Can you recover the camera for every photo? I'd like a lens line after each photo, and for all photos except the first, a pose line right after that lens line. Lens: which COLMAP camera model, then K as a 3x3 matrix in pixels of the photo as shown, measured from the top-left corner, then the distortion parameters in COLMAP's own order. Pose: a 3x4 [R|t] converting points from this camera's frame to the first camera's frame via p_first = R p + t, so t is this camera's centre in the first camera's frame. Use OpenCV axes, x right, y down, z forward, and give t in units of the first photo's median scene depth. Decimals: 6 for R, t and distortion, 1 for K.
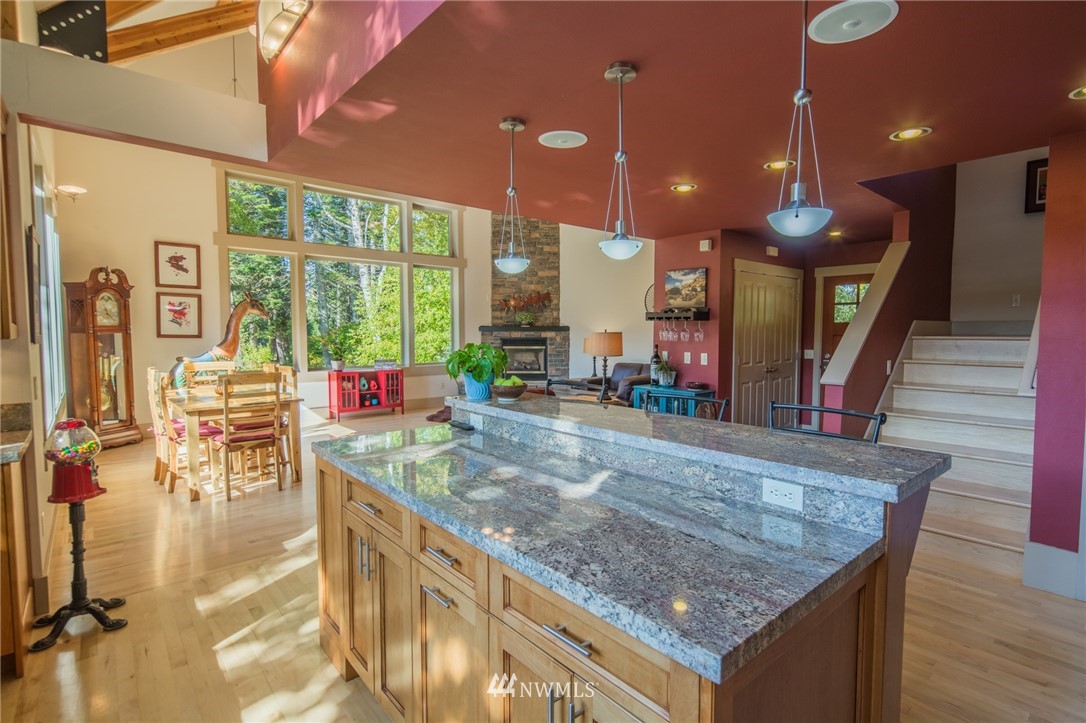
lens RADIAL K [[523.5, 0, 563.8], [0, 523.5, 359.7], [0, 0, 1]] dist [-0.001200, -0.001009]
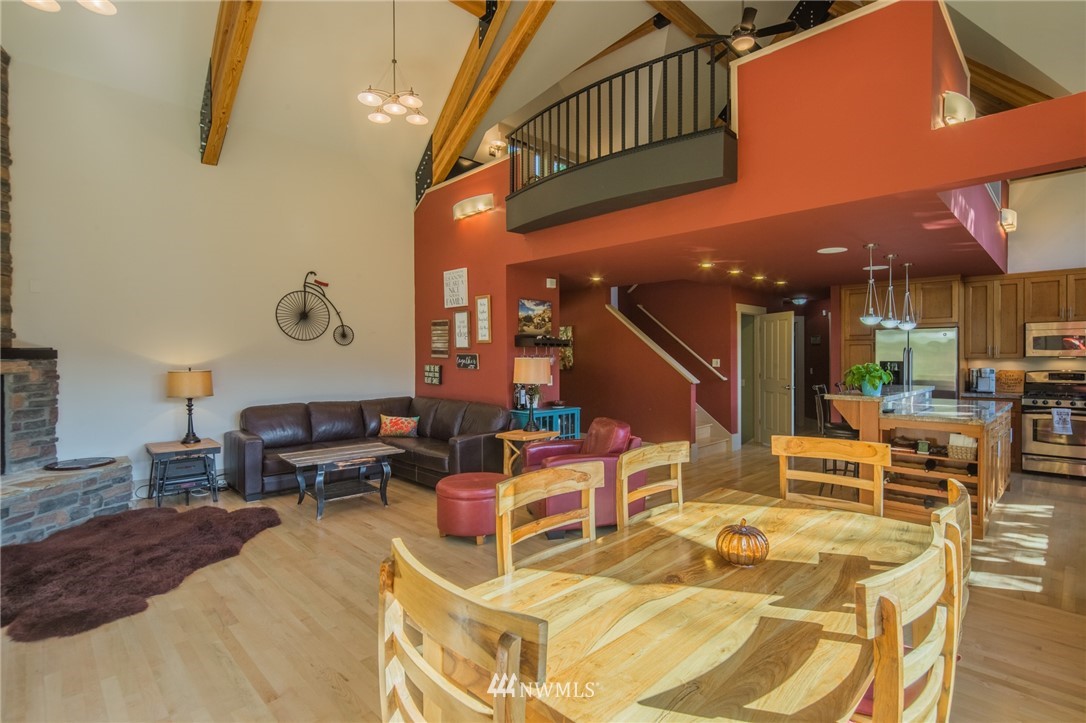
lens RADIAL K [[523.5, 0, 563.8], [0, 523.5, 359.7], [0, 0, 1]] dist [-0.001200, -0.001009]
pose [[-0.058521, -0.008676, 0.998248, -0.705744], [0.058108, 0.998237, 0.012082, -0.048116], [-0.996594, 0.058713, -0.057913, 0.830623]]
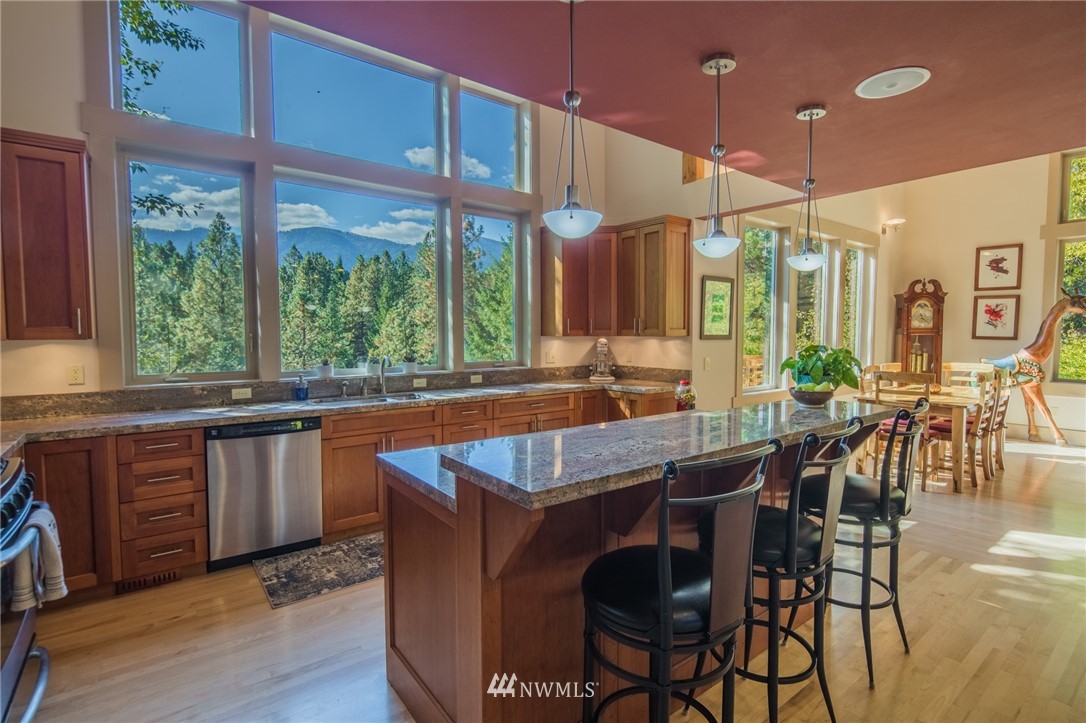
lens RADIAL K [[523.5, 0, 563.8], [0, 523.5, 359.7], [0, 0, 1]] dist [-0.001200, -0.001009]
pose [[-0.059592, 0.051311, -0.996903, 0.330910], [-0.056316, 0.996915, 0.054678, -0.011779], [0.996633, 0.059400, -0.056519, 0.237156]]
